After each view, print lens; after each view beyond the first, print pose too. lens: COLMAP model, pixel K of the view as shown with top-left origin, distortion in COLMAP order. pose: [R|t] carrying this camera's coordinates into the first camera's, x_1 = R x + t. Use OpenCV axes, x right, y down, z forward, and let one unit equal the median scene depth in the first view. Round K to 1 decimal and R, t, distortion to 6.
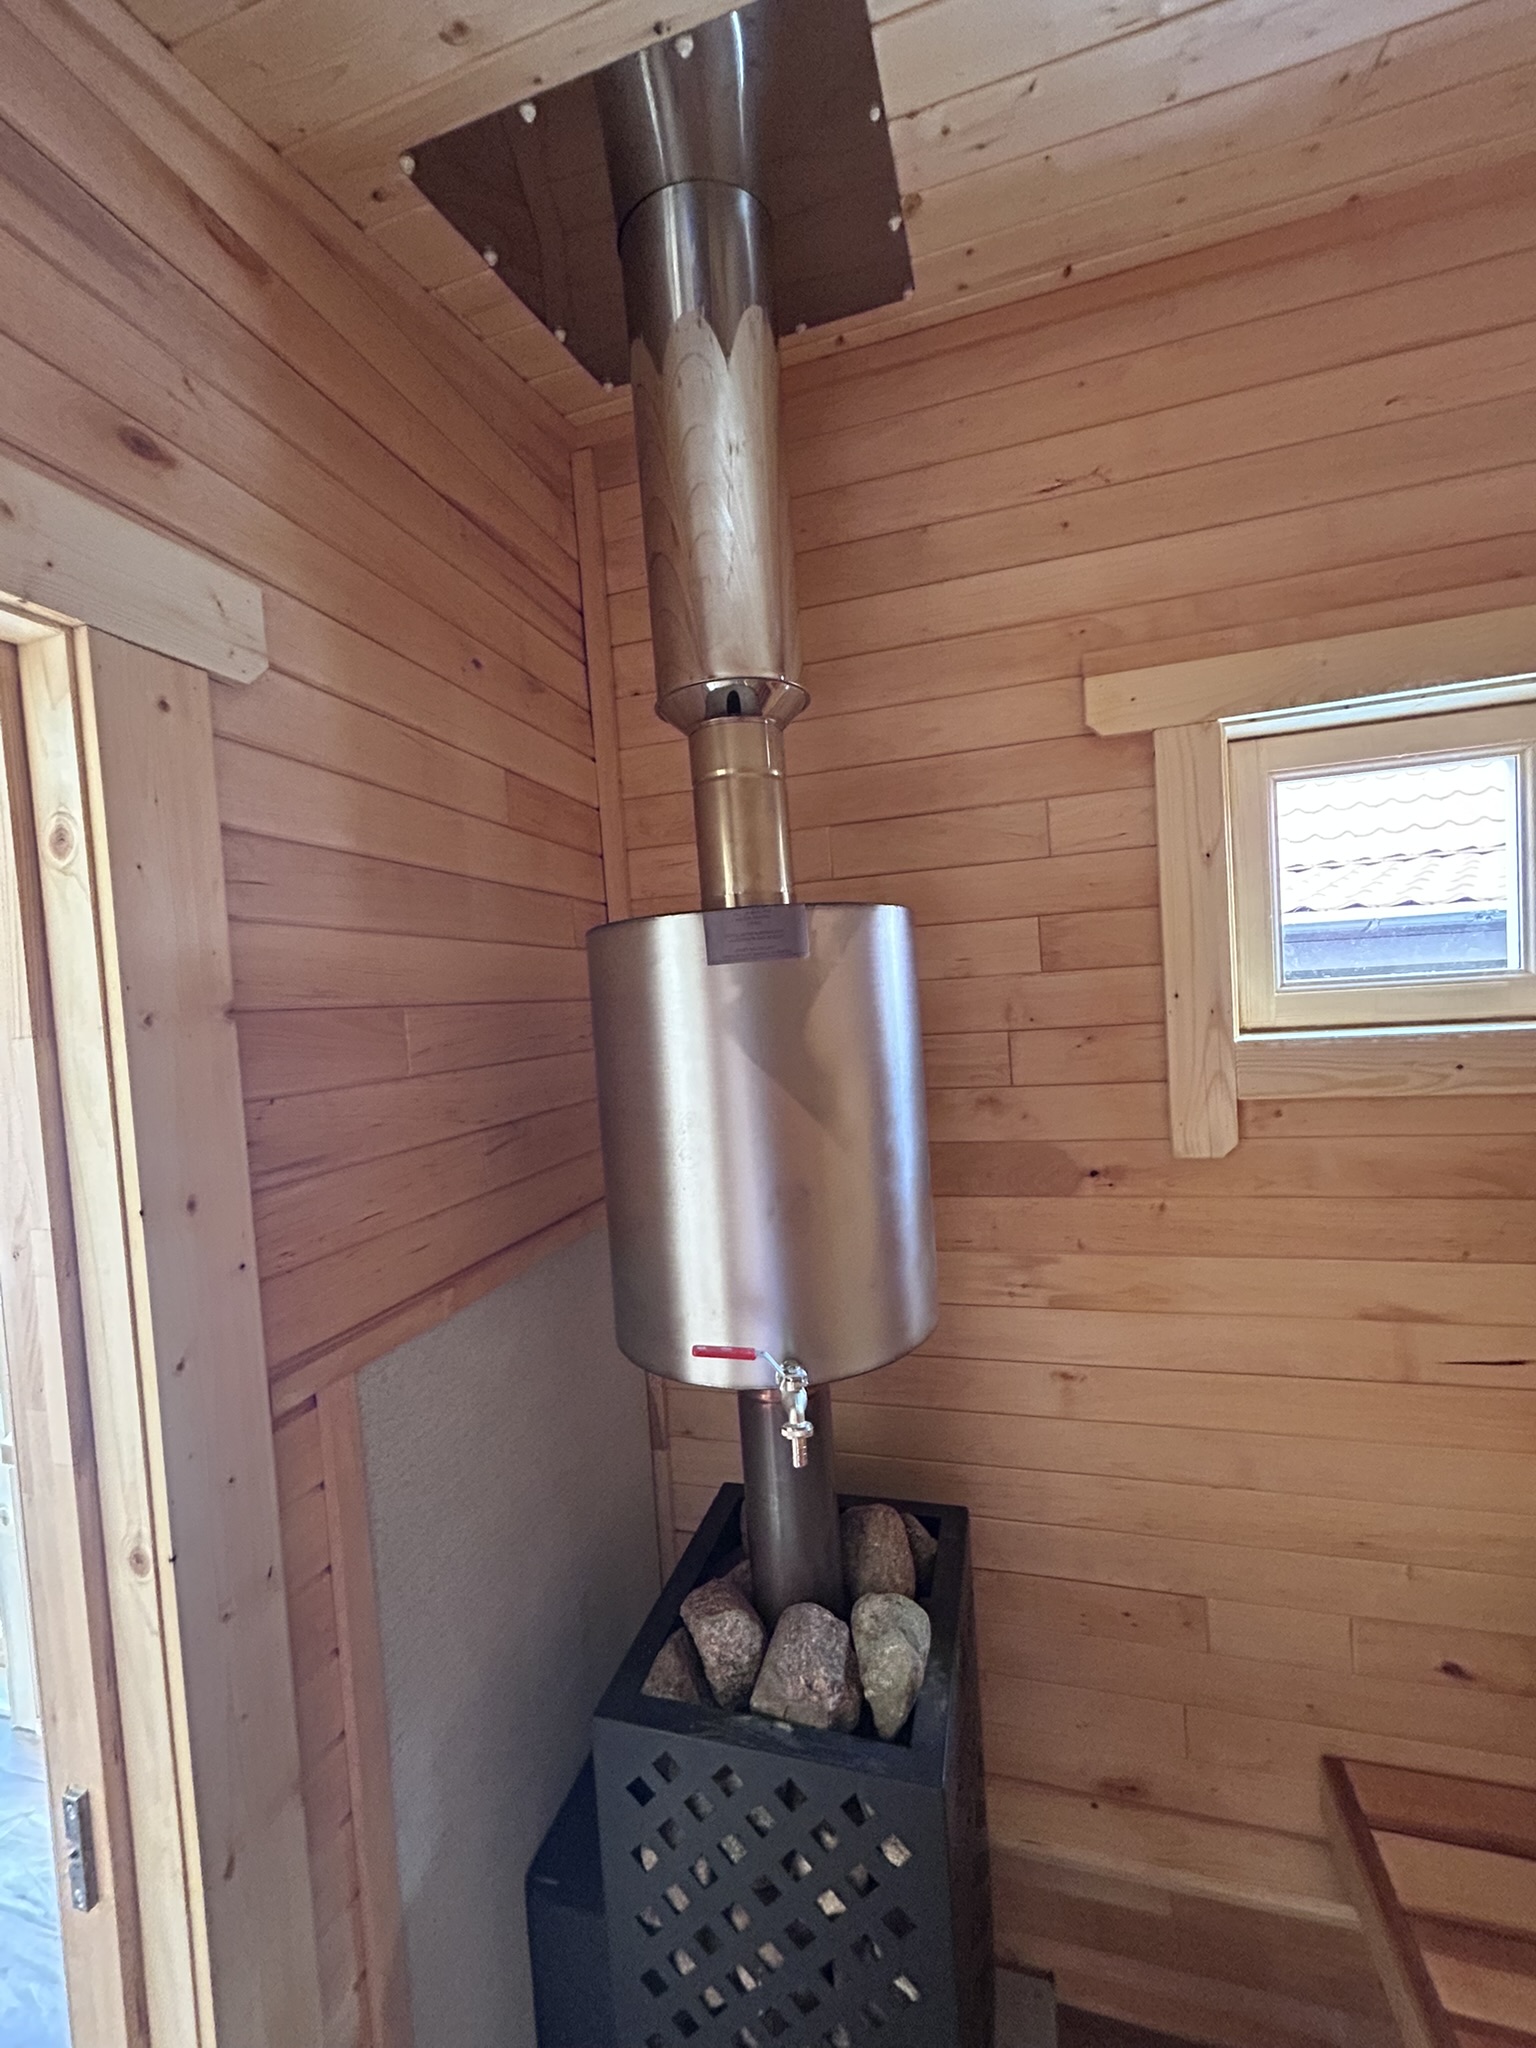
lens RADIAL K [[824.4, 0, 770.9], [0, 824.4, 1022.8], [0, 0, 1]] dist [-0.000026, 0.000609]
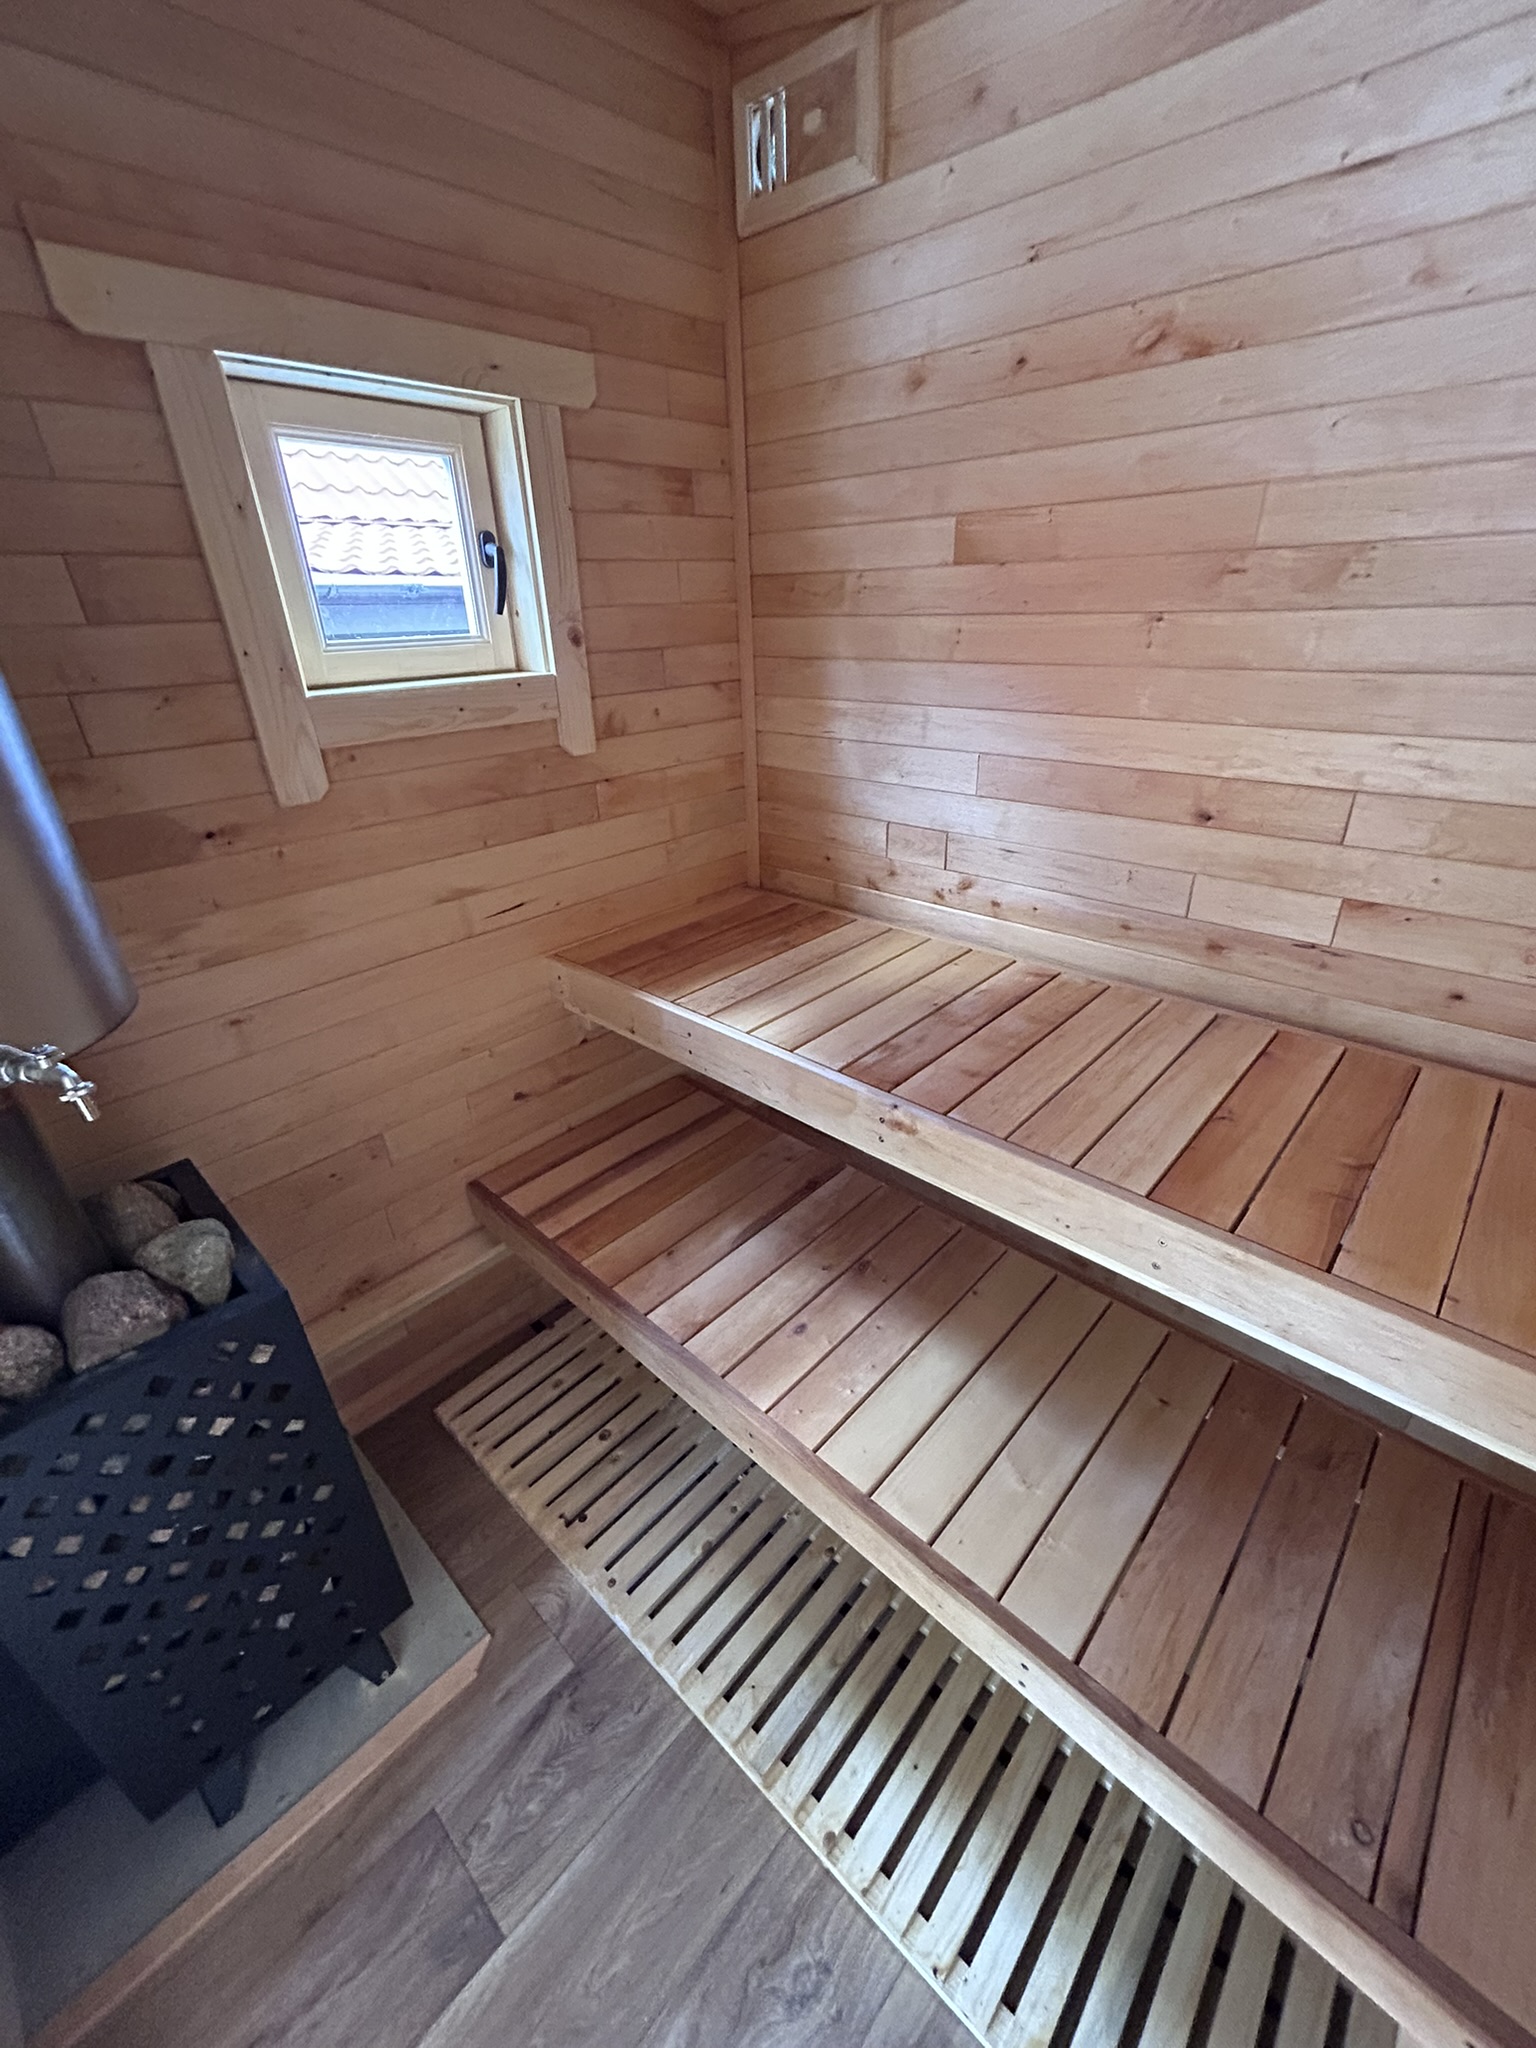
lens RADIAL K [[827.9, 0, 771.0], [0, 827.9, 1021.9], [0, 0, 1]] dist [-0.002283, 0.001590]
pose [[0.451852, -0.353744, 0.818959, -0.263048], [0.032923, 0.924007, 0.380955, 0.024202], [-0.891485, -0.145173, 0.429161, -0.152136]]
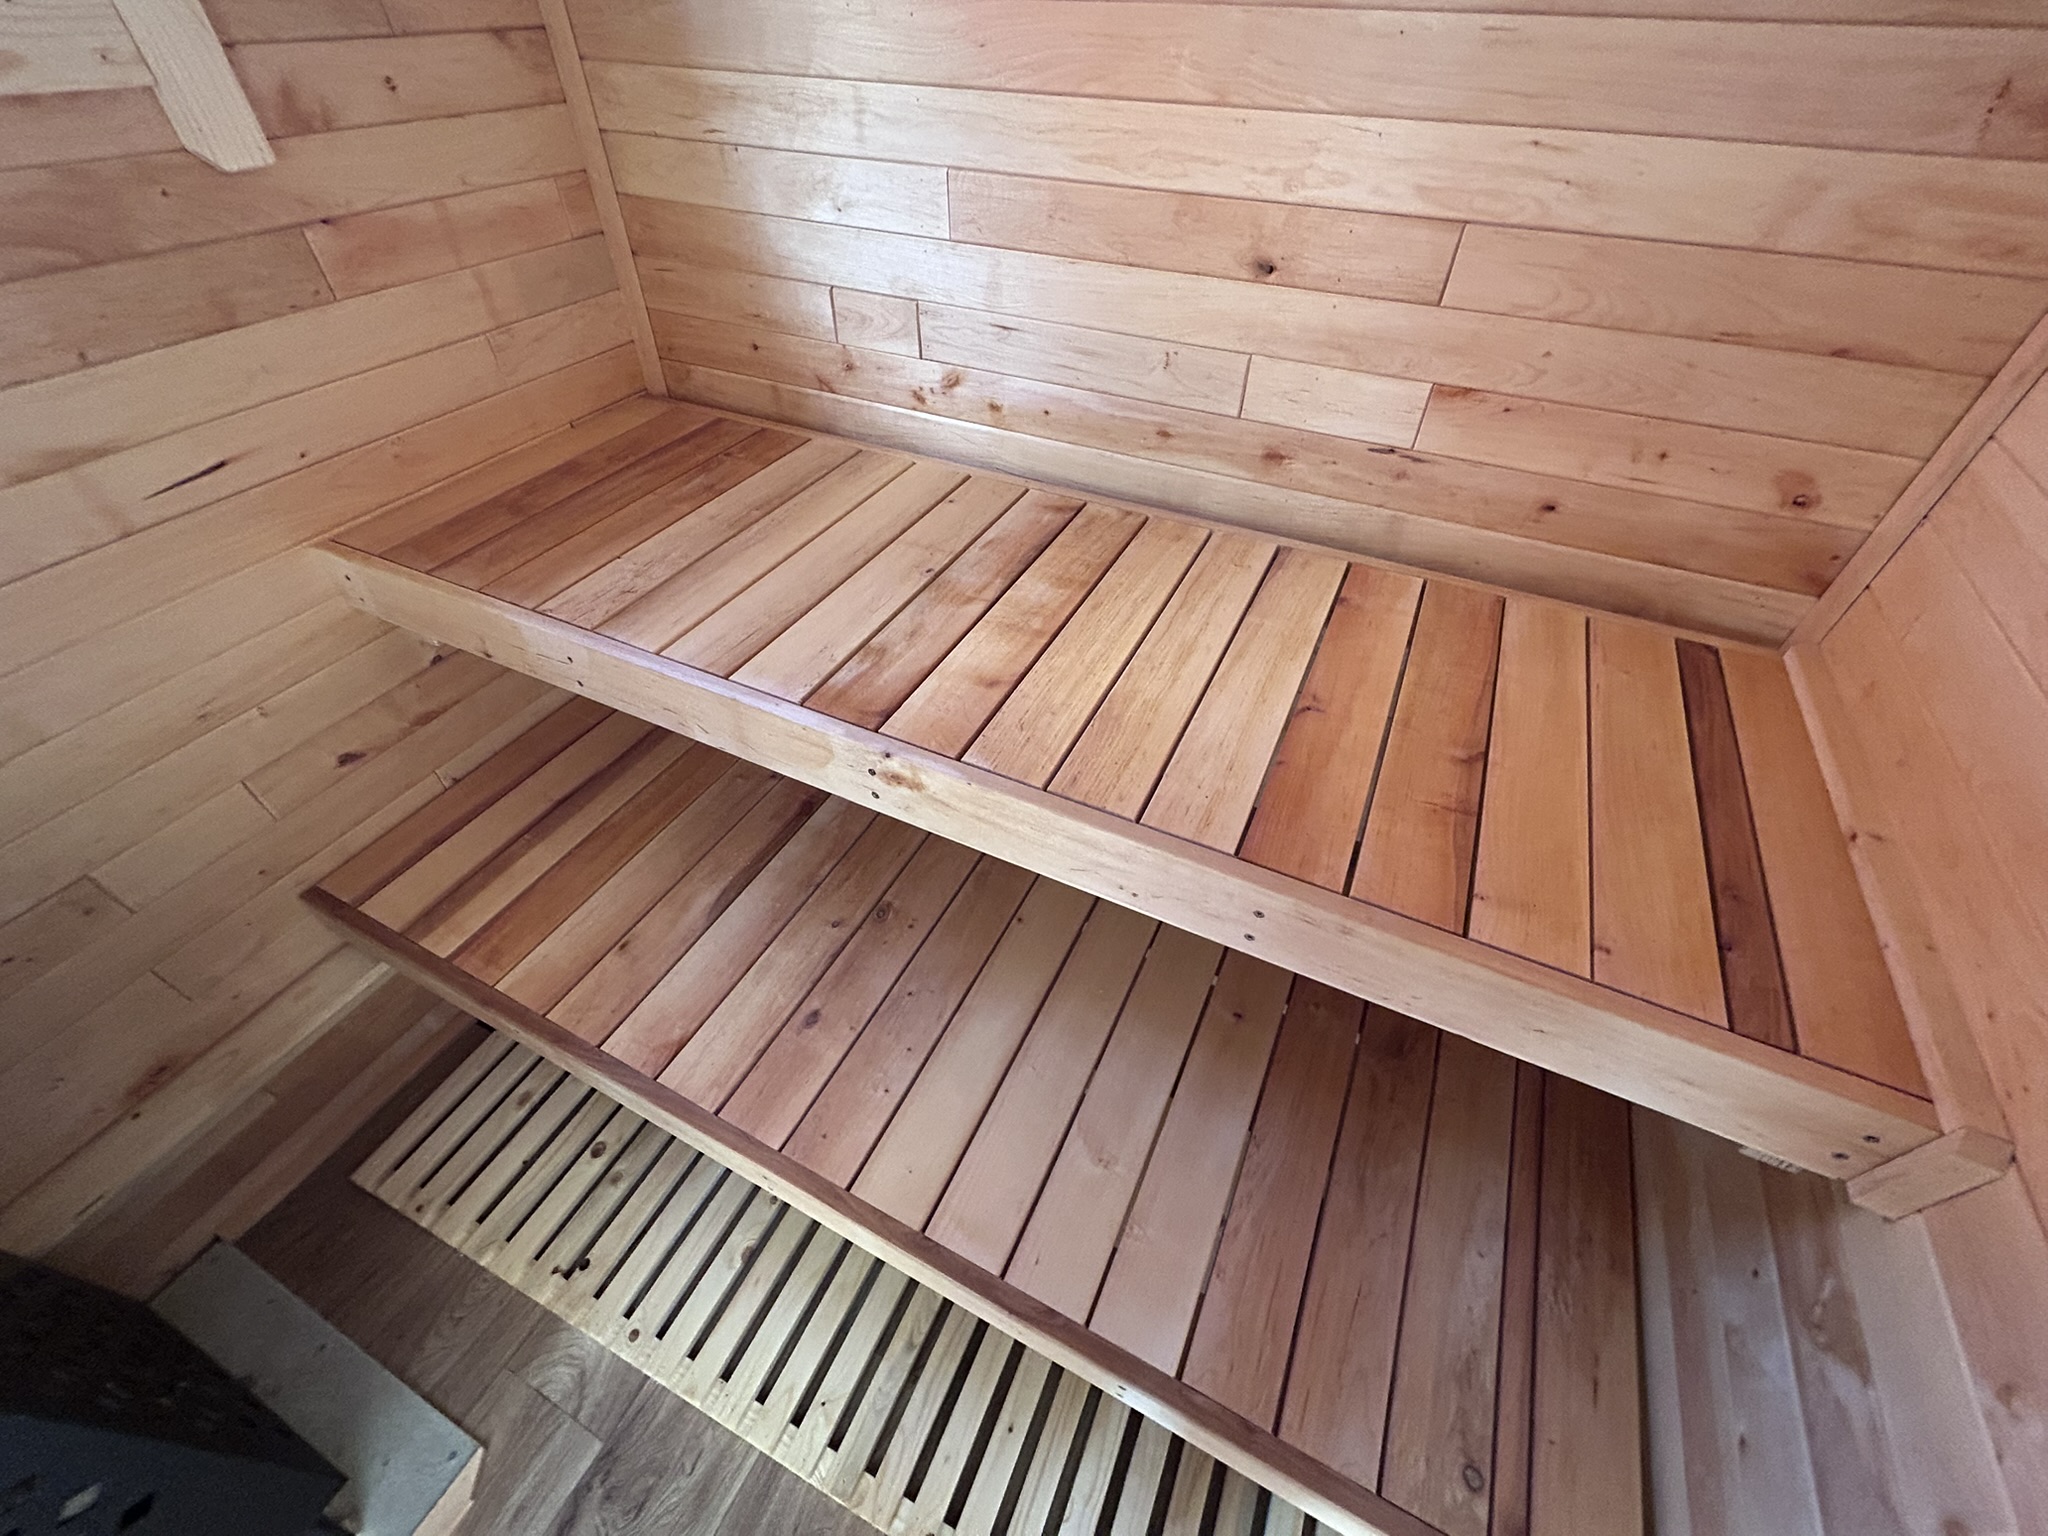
lens RADIAL K [[827.9, 0, 1022.0], [0, 827.9, 764.7], [0, 0, 1]] dist [-0.002283, 0.001590]
pose [[0.167276, -0.631915, 0.756771, 0.119177], [0.011314, 0.768766, 0.639430, 0.076263], [-0.985845, -0.098399, 0.135746, -0.067949]]
